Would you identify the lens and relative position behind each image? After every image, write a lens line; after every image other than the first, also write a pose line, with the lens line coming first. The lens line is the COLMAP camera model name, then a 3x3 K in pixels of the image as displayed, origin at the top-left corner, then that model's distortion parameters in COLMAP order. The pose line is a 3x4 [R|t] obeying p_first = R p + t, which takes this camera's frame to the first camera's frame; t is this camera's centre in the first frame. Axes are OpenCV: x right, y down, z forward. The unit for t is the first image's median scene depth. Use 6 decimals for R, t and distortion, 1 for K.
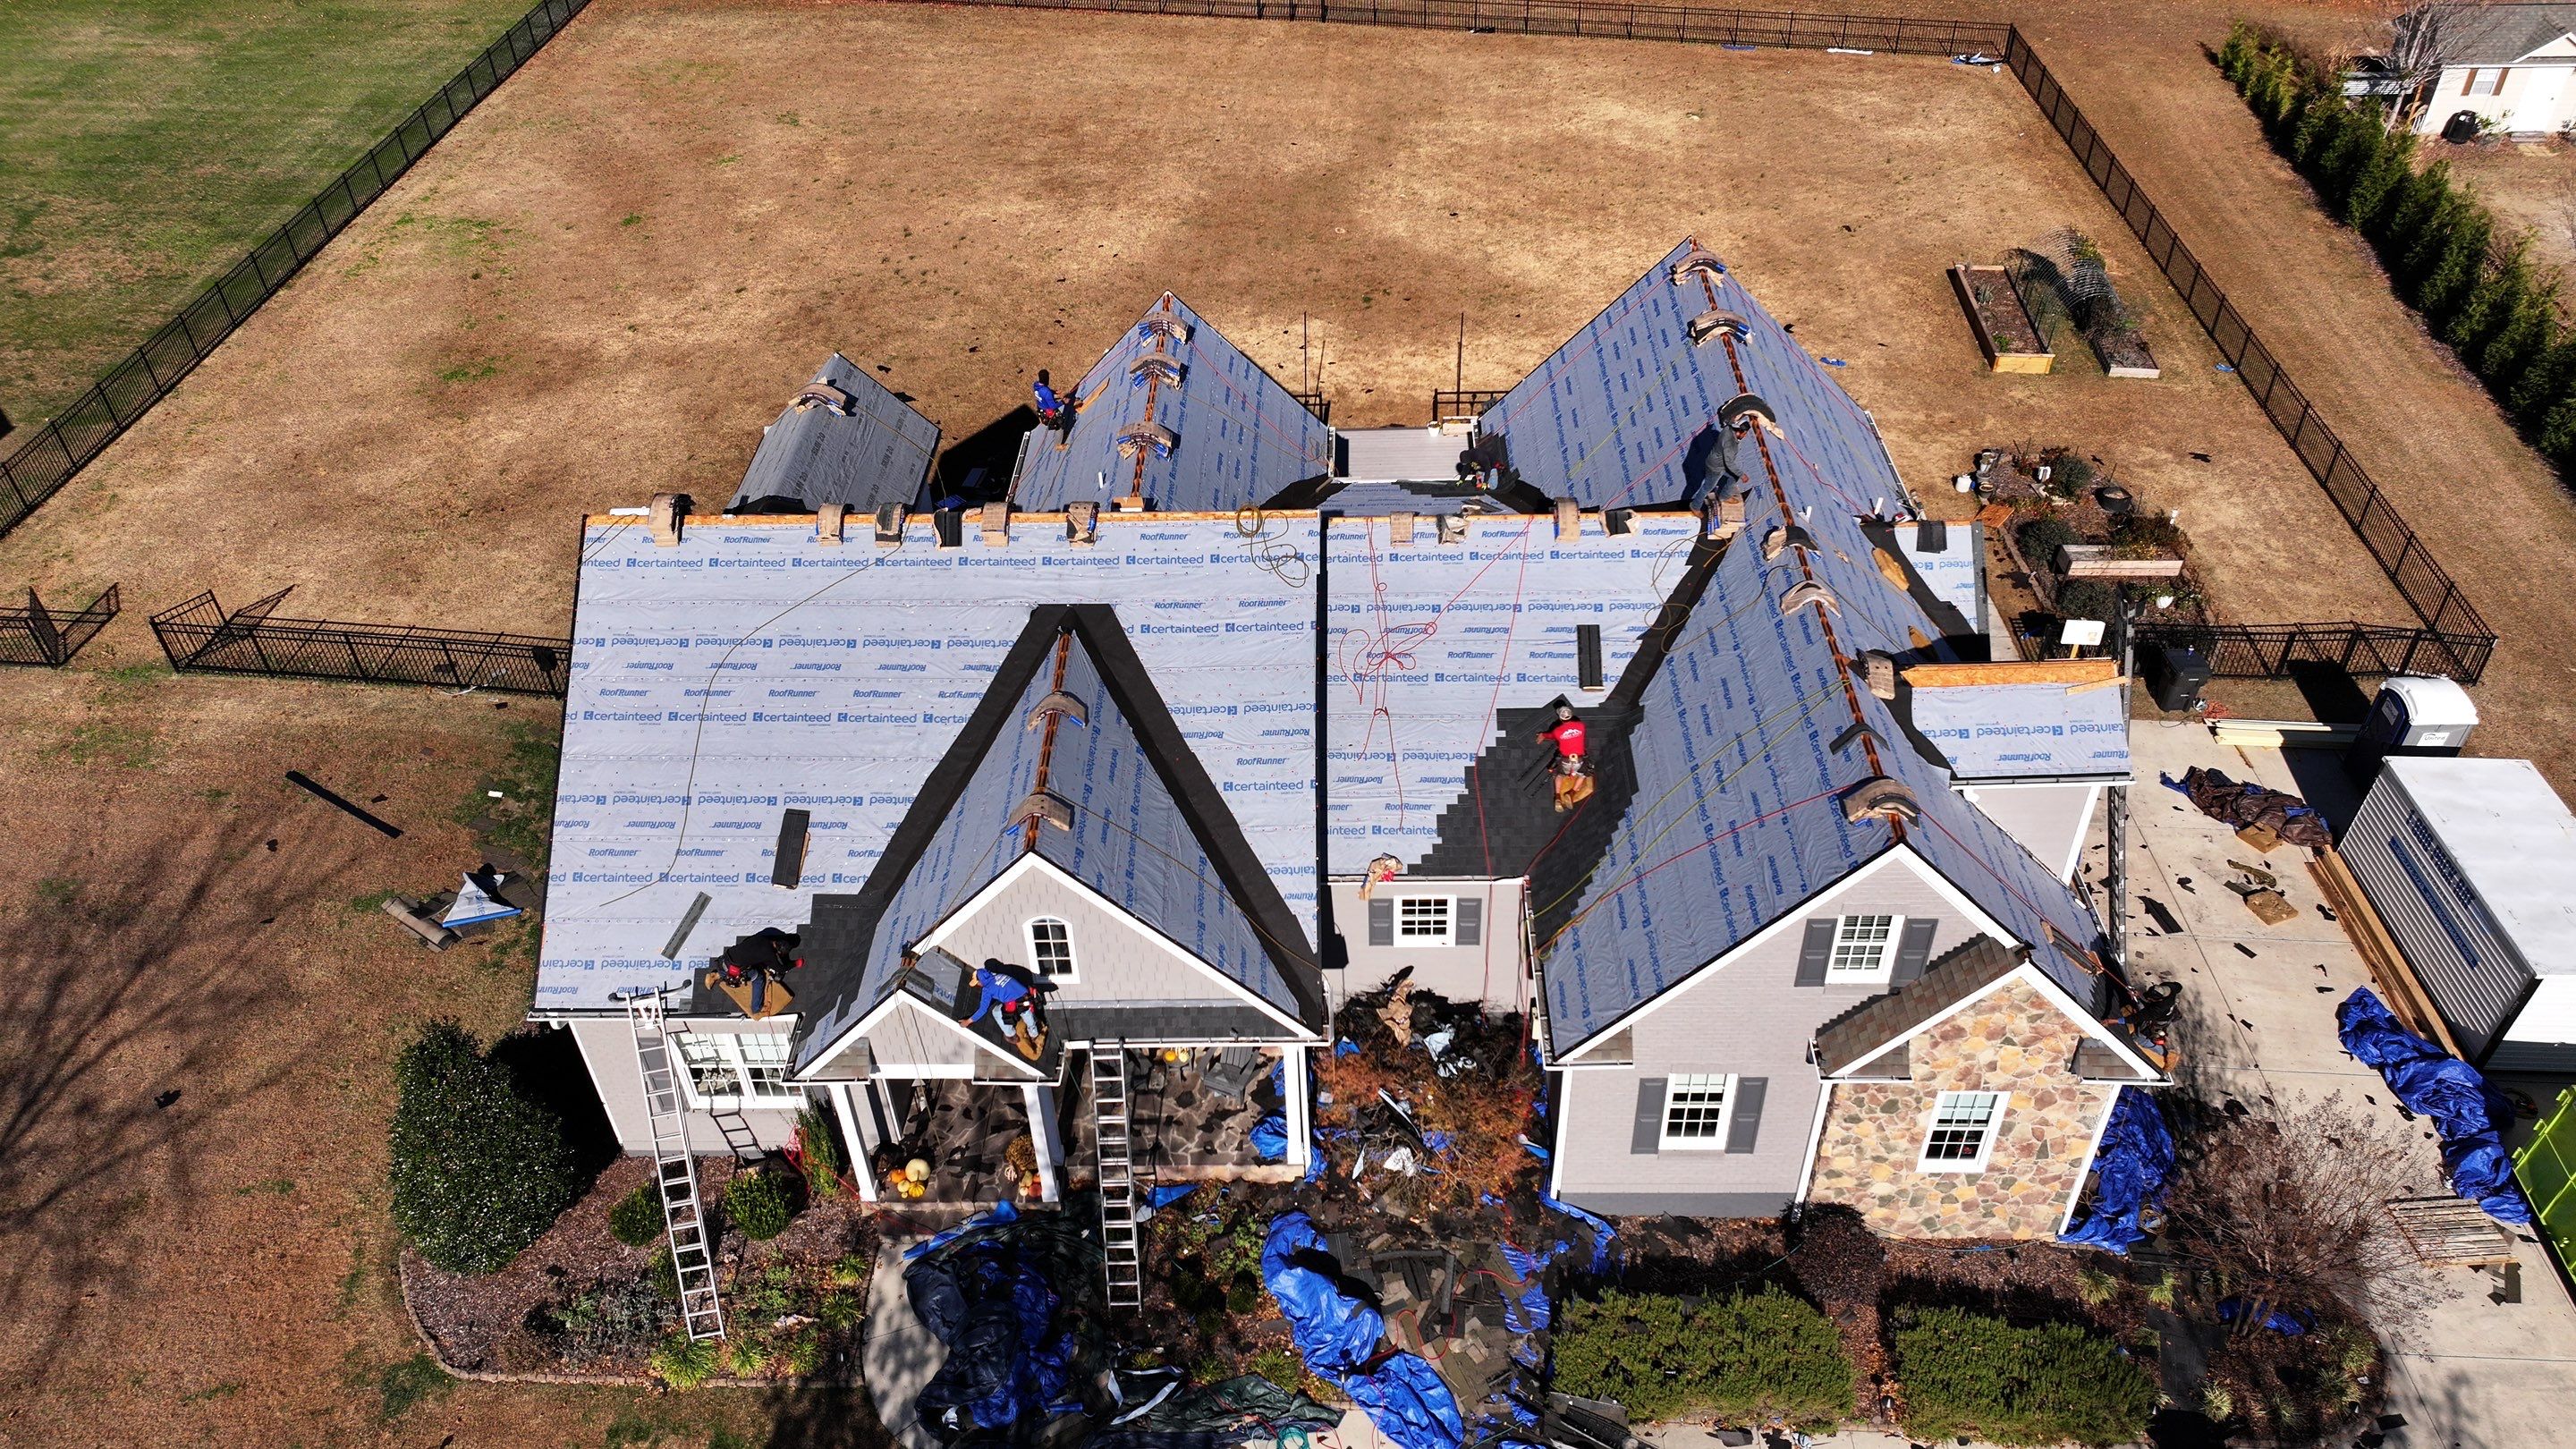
lens RADIAL K [[1810.9, 0, 1297.3], [0, 1810.9, 713.0], [0, 0, 1]] dist [-0.002113, 0.027404]
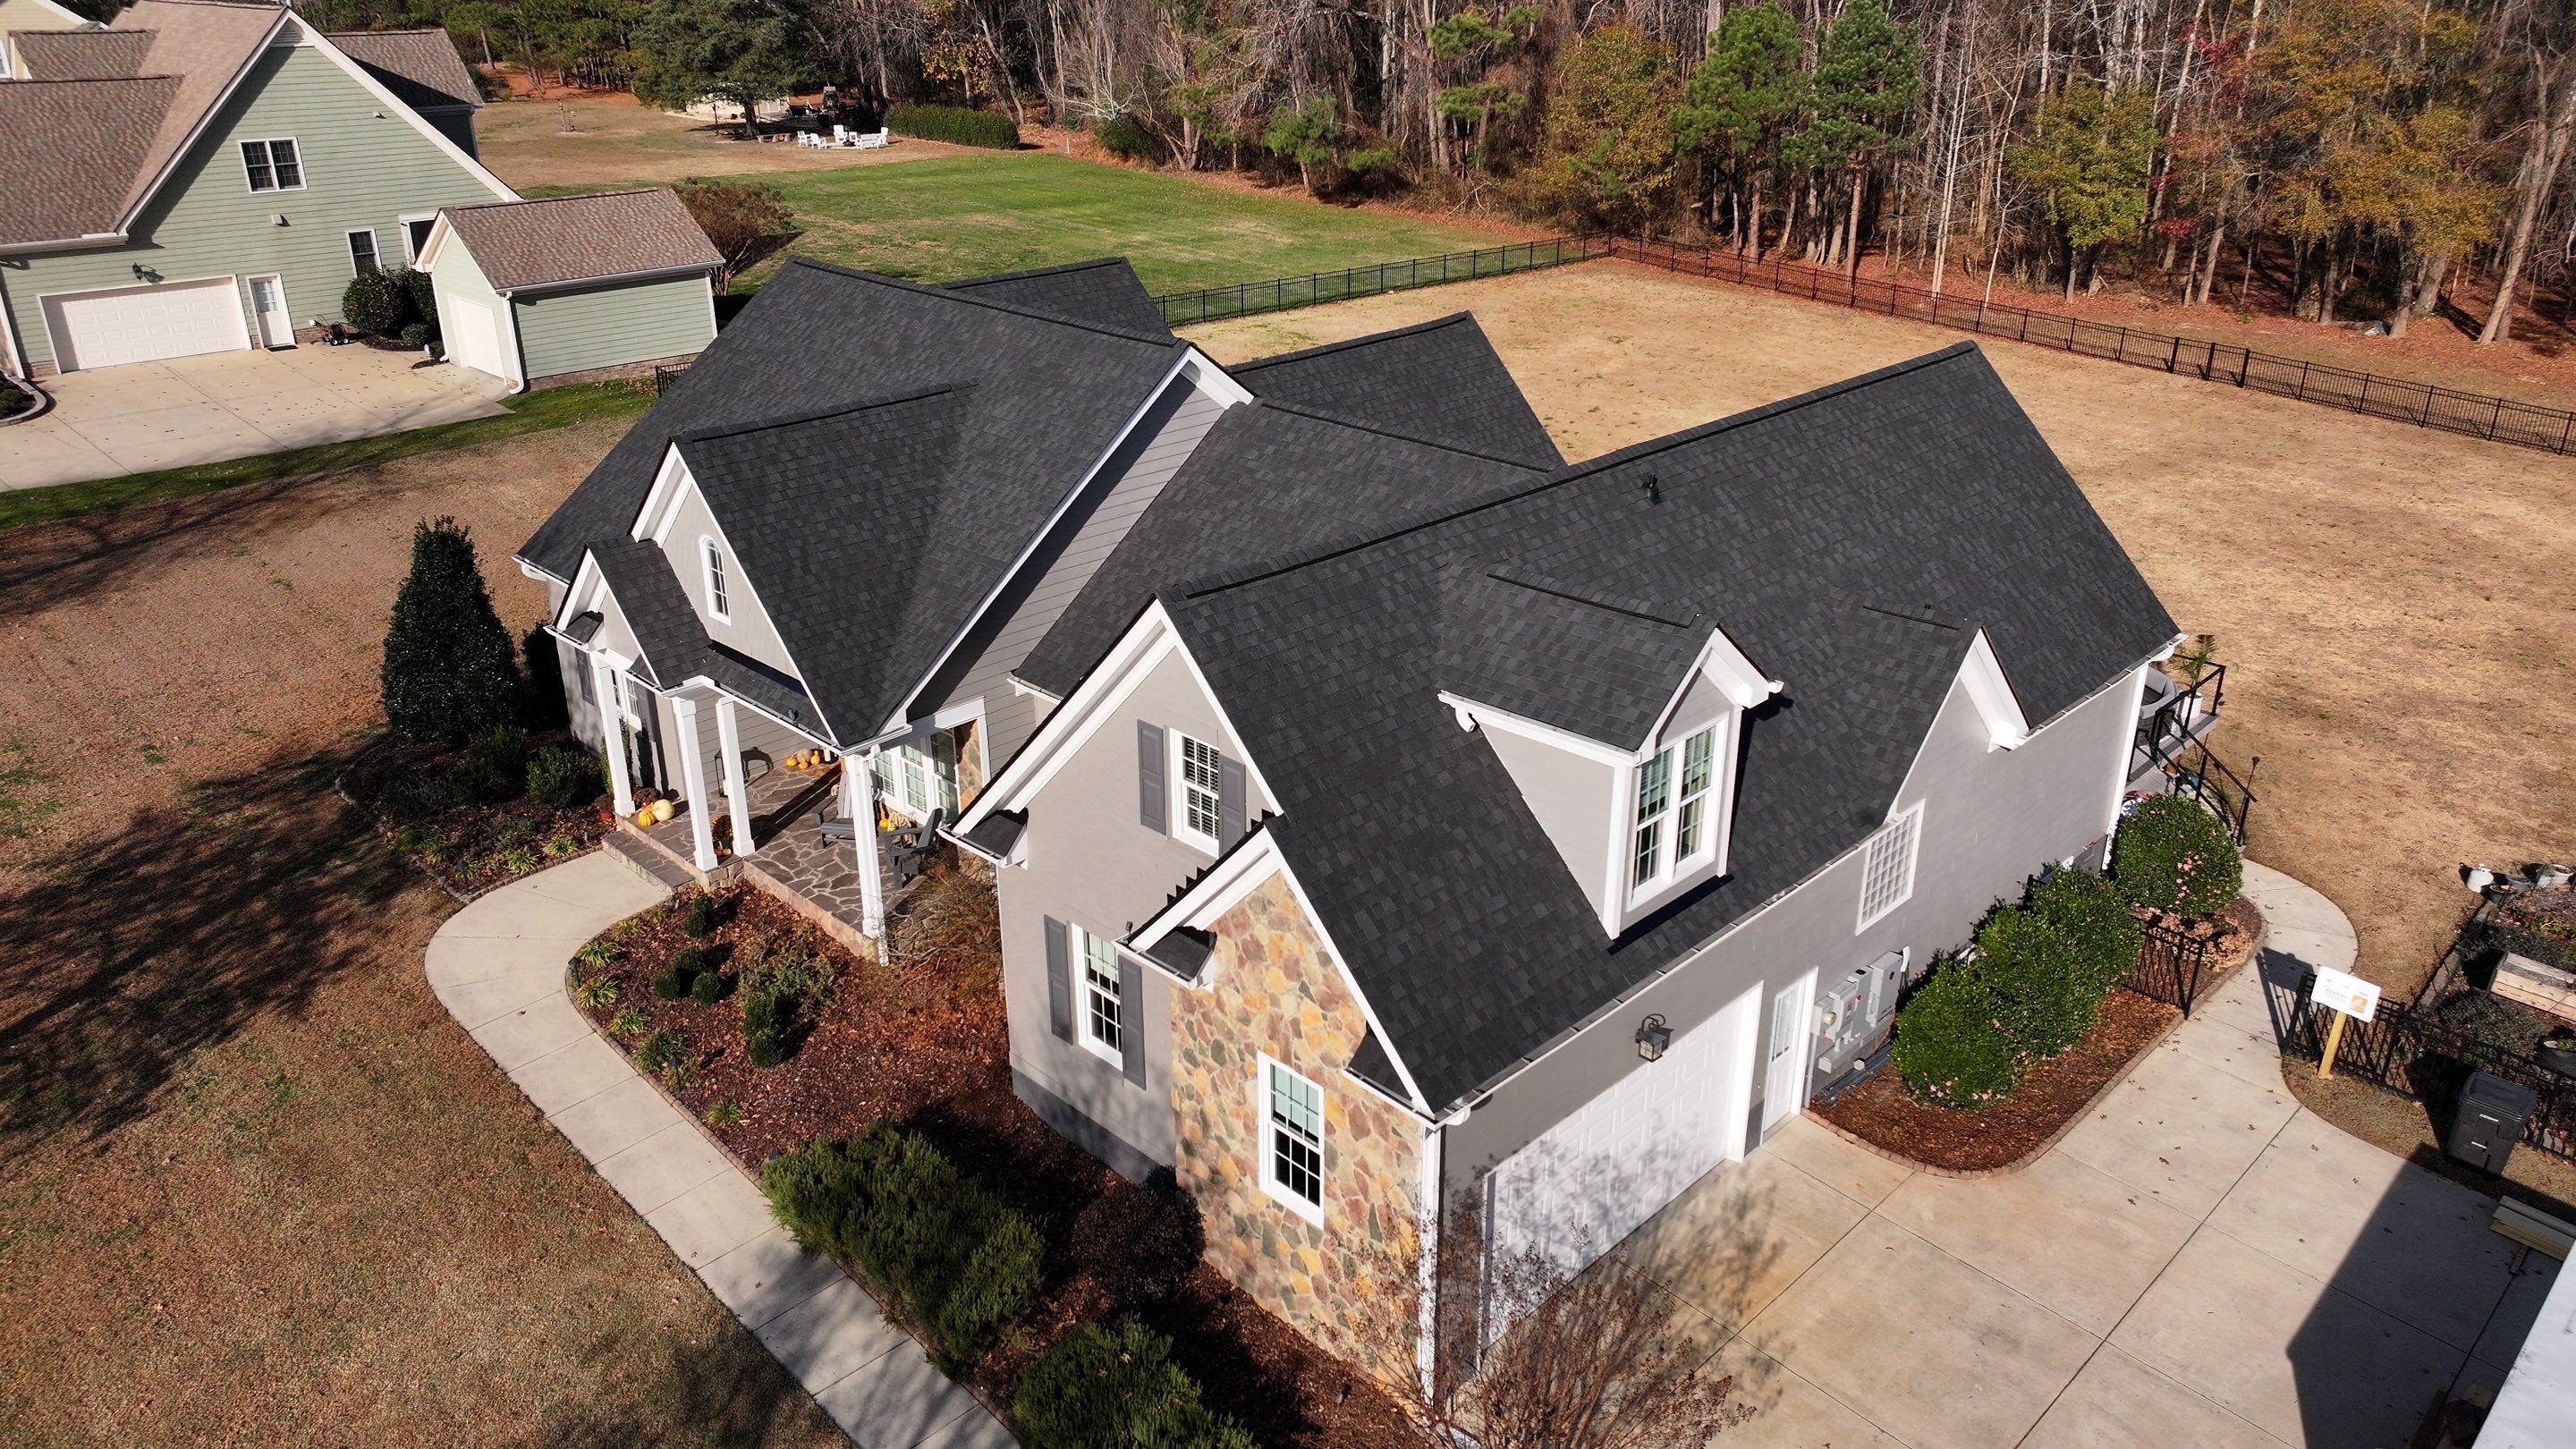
lens RADIAL K [[1810.9, 0, 1300.3], [0, 1810.9, 714.2], [0, 0, 1]] dist [-0.002113, 0.027404]
pose [[0.725474, 0.297269, -0.620740, 0.691620], [-0.447814, 0.888768, -0.097744, 0.129739], [0.522638, 0.348887, 0.777899, 0.318024]]
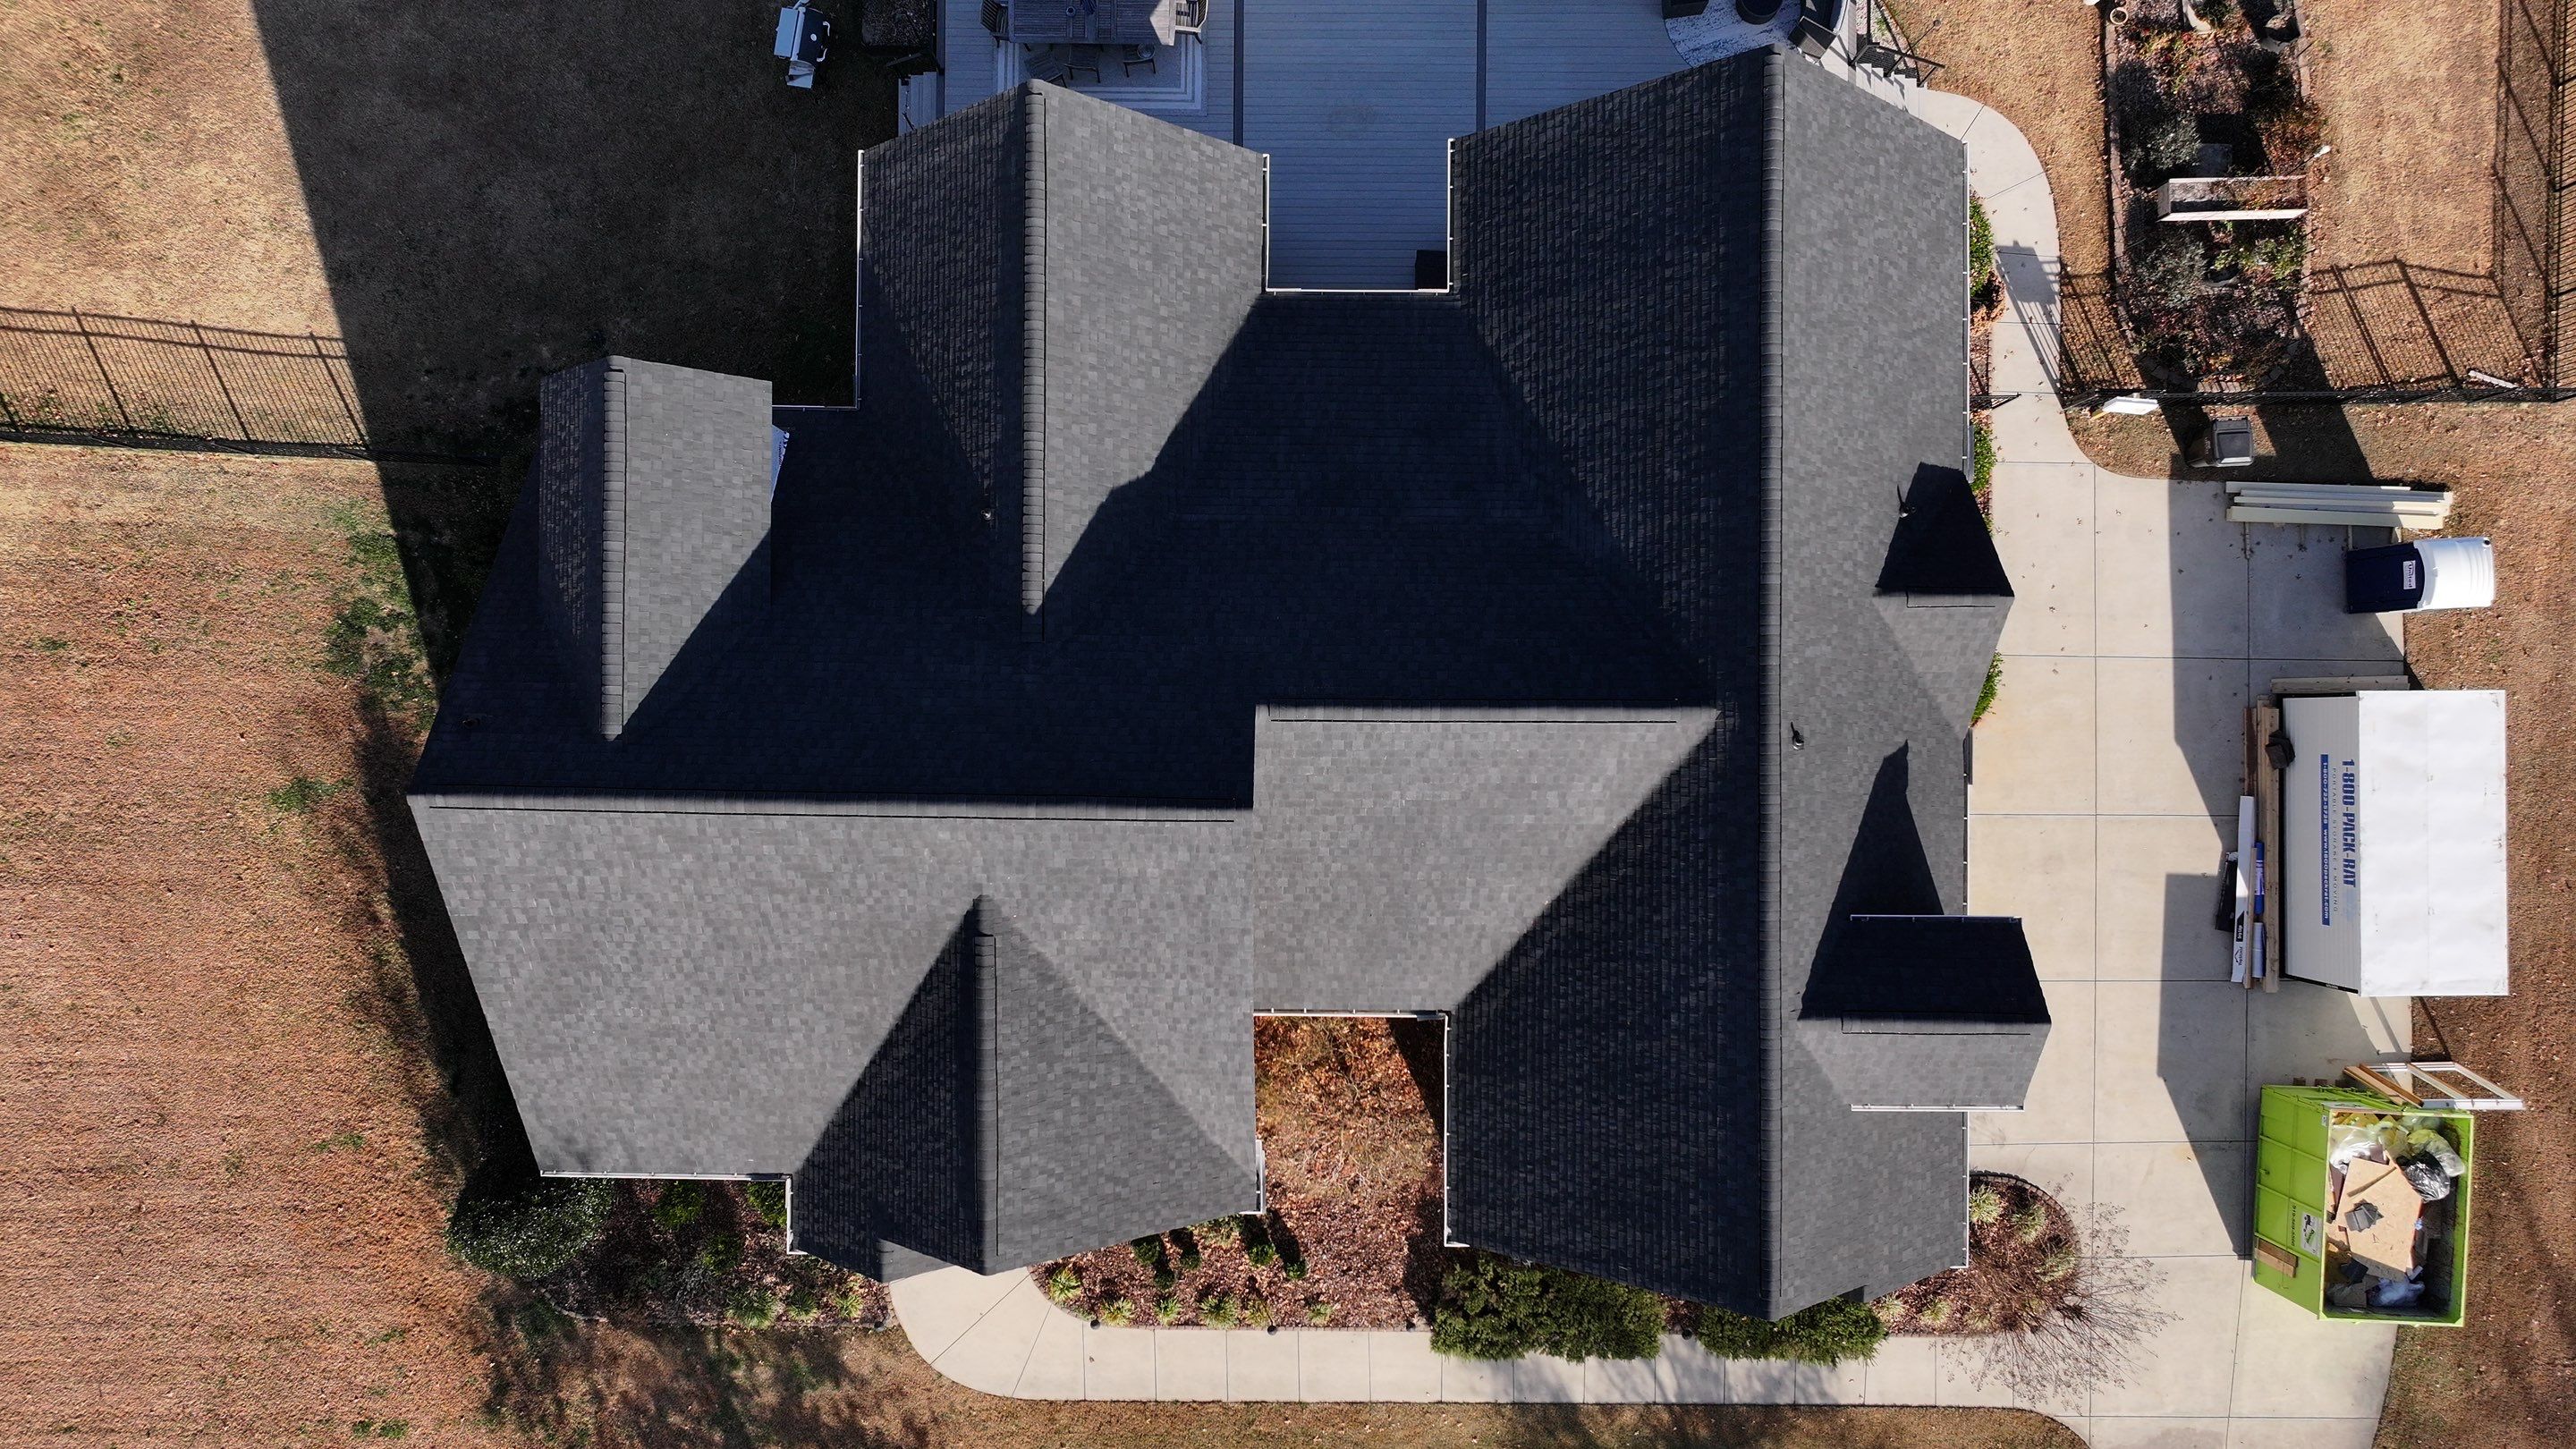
lens RADIAL K [[1810.9, 0, 1295.9], [0, 1810.9, 700.3], [0, 0, 1]] dist [-0.002113, 0.027404]
pose [[0.999530, -0.013948, 0.027290, 0.011239], [-0.012001, 0.641222, 0.767261, -0.790418], [-0.028201, -0.767228, 0.640754, 0.446652]]
